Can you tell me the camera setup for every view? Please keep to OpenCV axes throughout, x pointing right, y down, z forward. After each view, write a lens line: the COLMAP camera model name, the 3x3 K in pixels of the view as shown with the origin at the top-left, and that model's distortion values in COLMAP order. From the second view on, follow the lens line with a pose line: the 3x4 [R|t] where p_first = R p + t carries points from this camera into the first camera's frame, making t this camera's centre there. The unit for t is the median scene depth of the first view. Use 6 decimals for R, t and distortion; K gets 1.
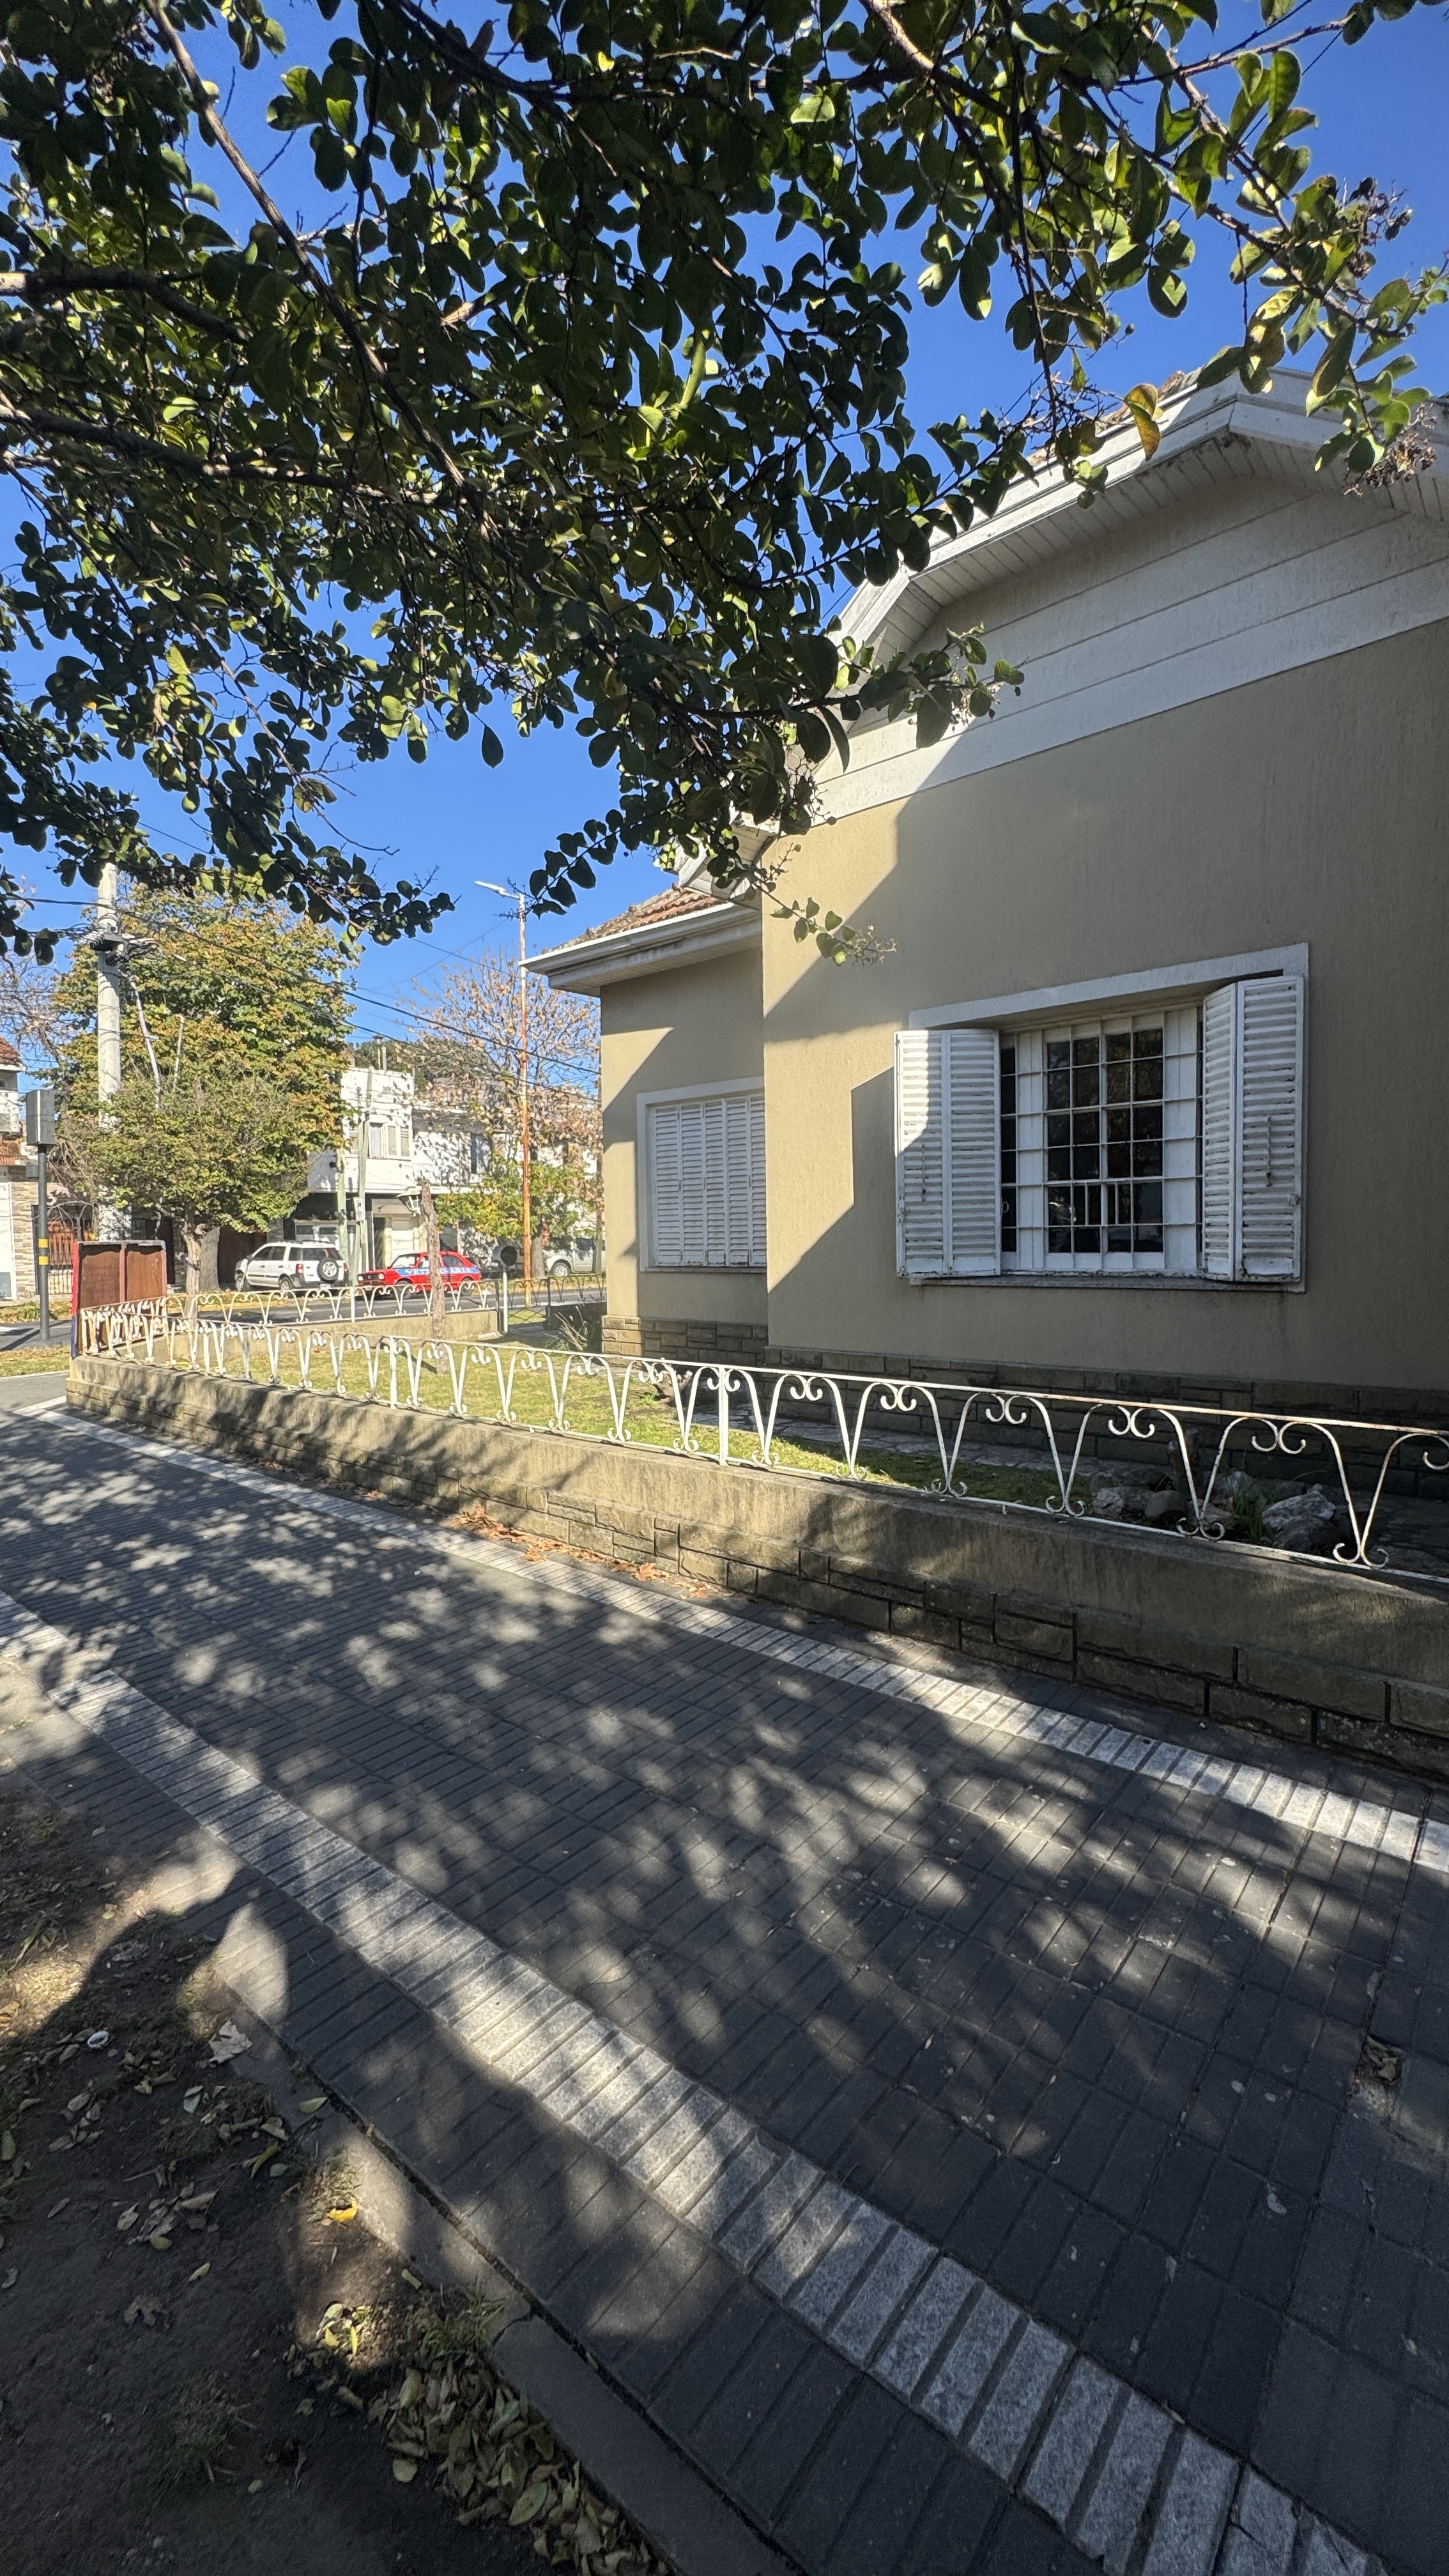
lens RADIAL K [[1020.7, 0, 732.4], [0, 1020.7, 1288.9], [0, 0, 1]] dist [-0.003490, 0.000042]
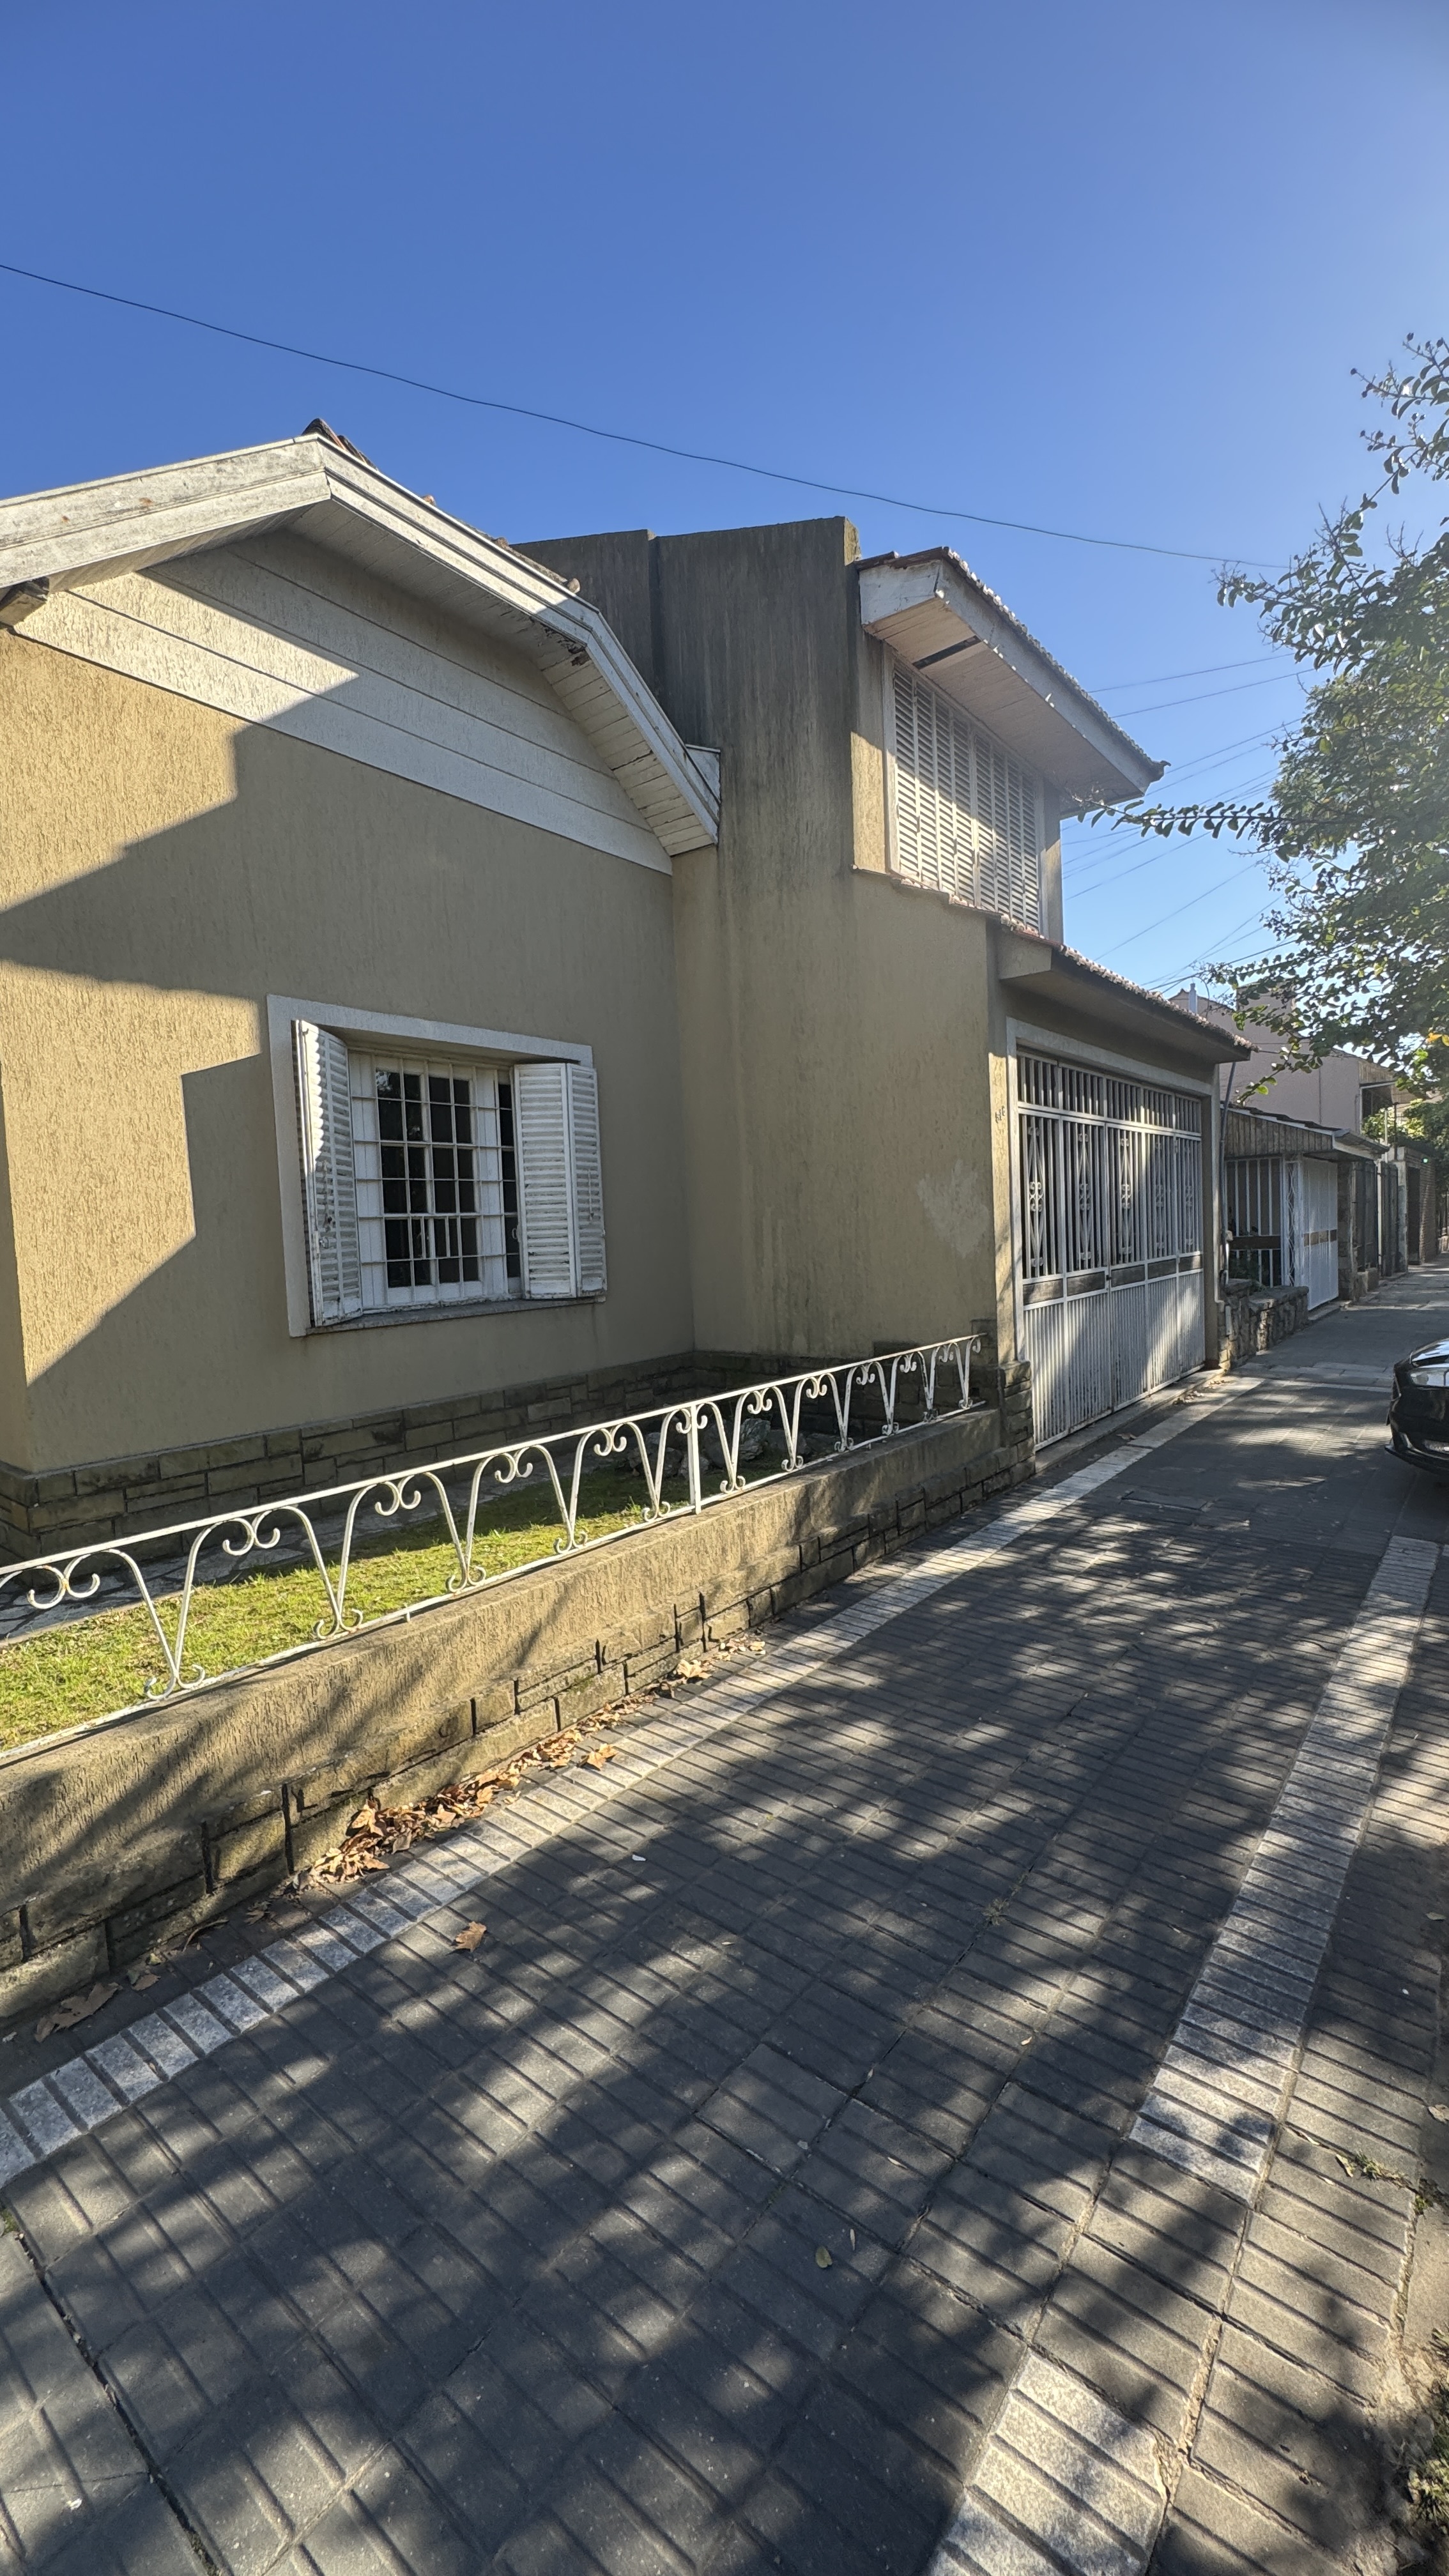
lens RADIAL K [[1020.7, 0, 732.4], [0, 1020.7, 1285.4], [0, 0, 1]] dist [-0.003490, 0.000042]
pose [[-0.026470, -0.030734, 0.999177, -1.026329], [0.096744, 0.994757, 0.033161, -0.060407], [-0.994957, 0.097542, -0.023358, 1.100304]]
